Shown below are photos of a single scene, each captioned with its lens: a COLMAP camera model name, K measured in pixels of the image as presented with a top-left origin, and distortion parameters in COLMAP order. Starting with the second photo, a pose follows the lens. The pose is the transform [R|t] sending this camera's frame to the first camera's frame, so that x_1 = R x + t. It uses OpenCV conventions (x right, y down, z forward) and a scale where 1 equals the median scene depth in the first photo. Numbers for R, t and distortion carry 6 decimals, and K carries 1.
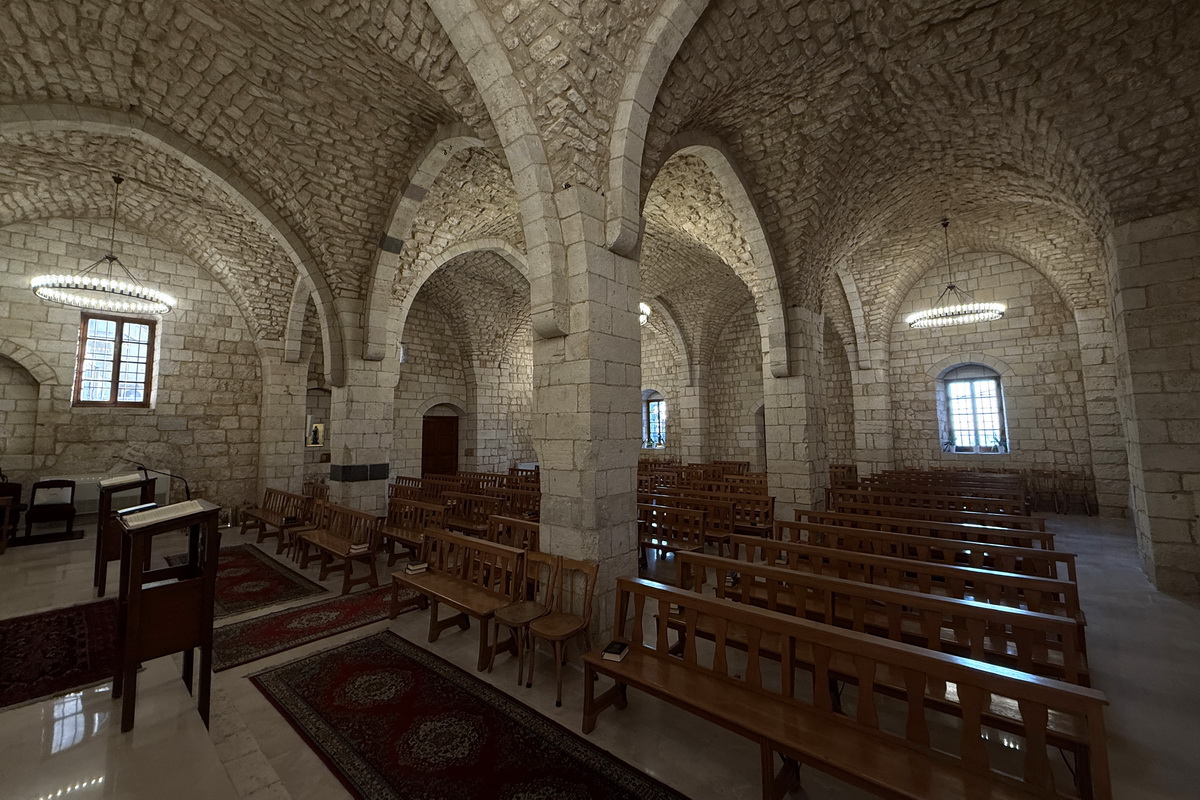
lens RADIAL K [[478.0, 0, 597.8], [0, 478.0, 382.7], [0, 0, 1]] dist [0.000523, 0.000132]
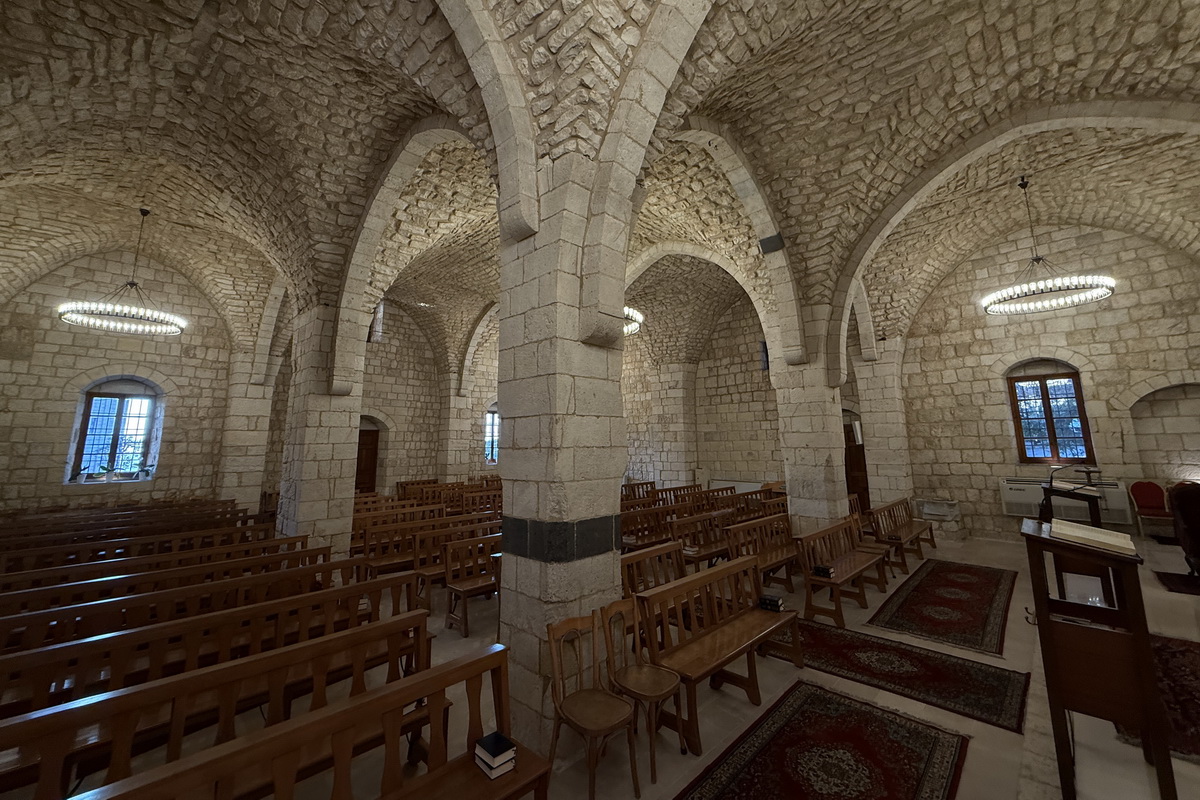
lens RADIAL K [[476.7, 0, 601.9], [0, 476.7, 355.0], [0, 0, 1]] dist [-0.001052, -0.000185]
pose [[0.021969, 0.193909, 0.980773, -0.621129], [-0.091960, 0.977243, -0.191151, 0.066564], [-0.995520, -0.085993, 0.039301, 0.608585]]
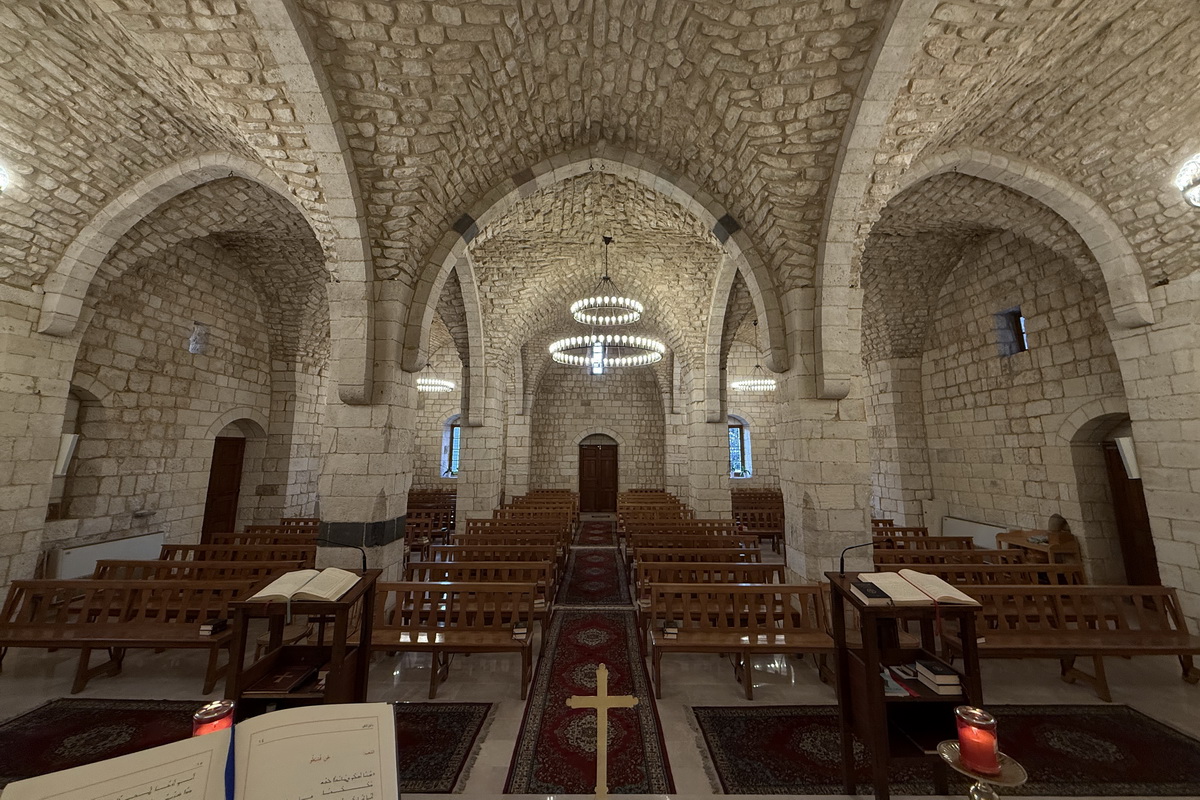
lens RADIAL K [[478.6, 0, 600.1], [0, 478.6, 364.3], [0, 0, 1]] dist [0.001010, 0.000063]
pose [[0.742137, 0.134258, 0.656664, -0.463349], [-0.080969, 0.990516, -0.111008, 0.000050], [-0.665340, 0.029213, 0.745969, 0.161864]]
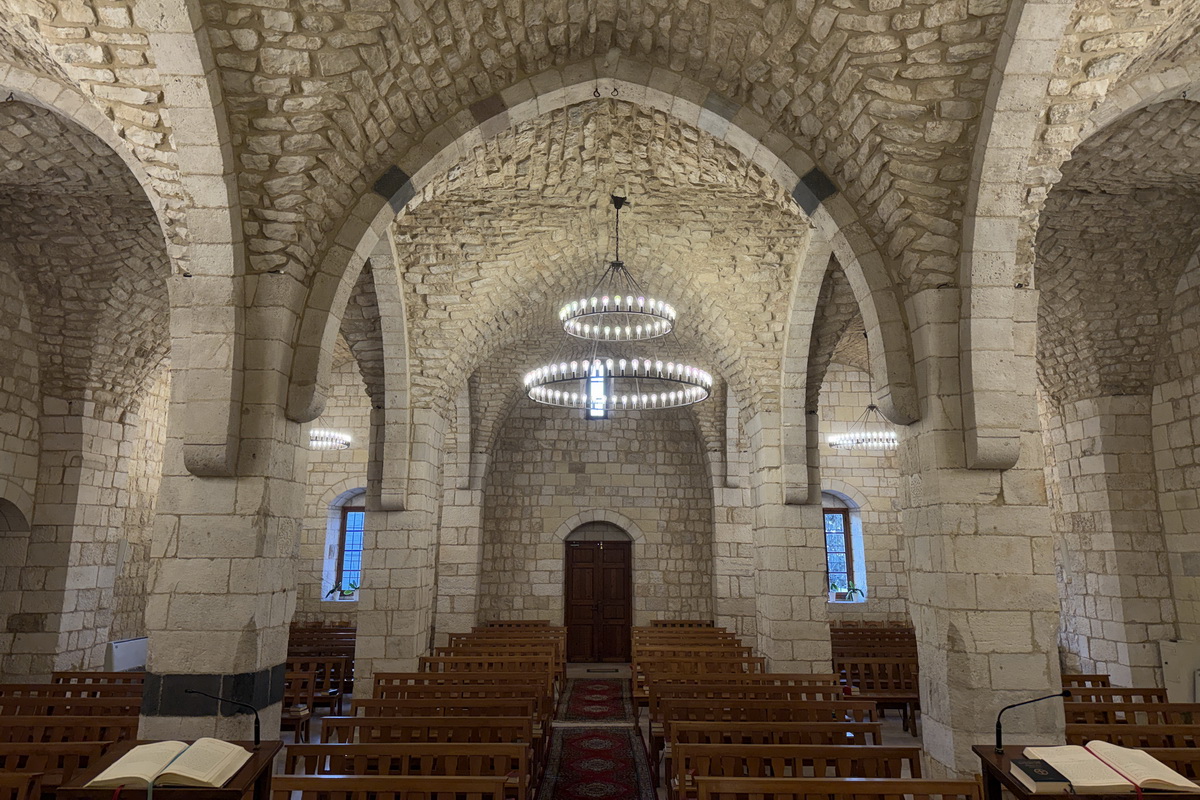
lens RADIAL K [[835.7, 0, 601.2], [0, 835.7, 348.6], [0, 0, 1]] dist [0.095711, -0.123805]
pose [[0.738049, 0.174614, 0.651762, -0.495337], [-0.082998, 0.982093, -0.169126, -0.002023], [-0.669623, 0.070728, 0.739326, 0.139416]]
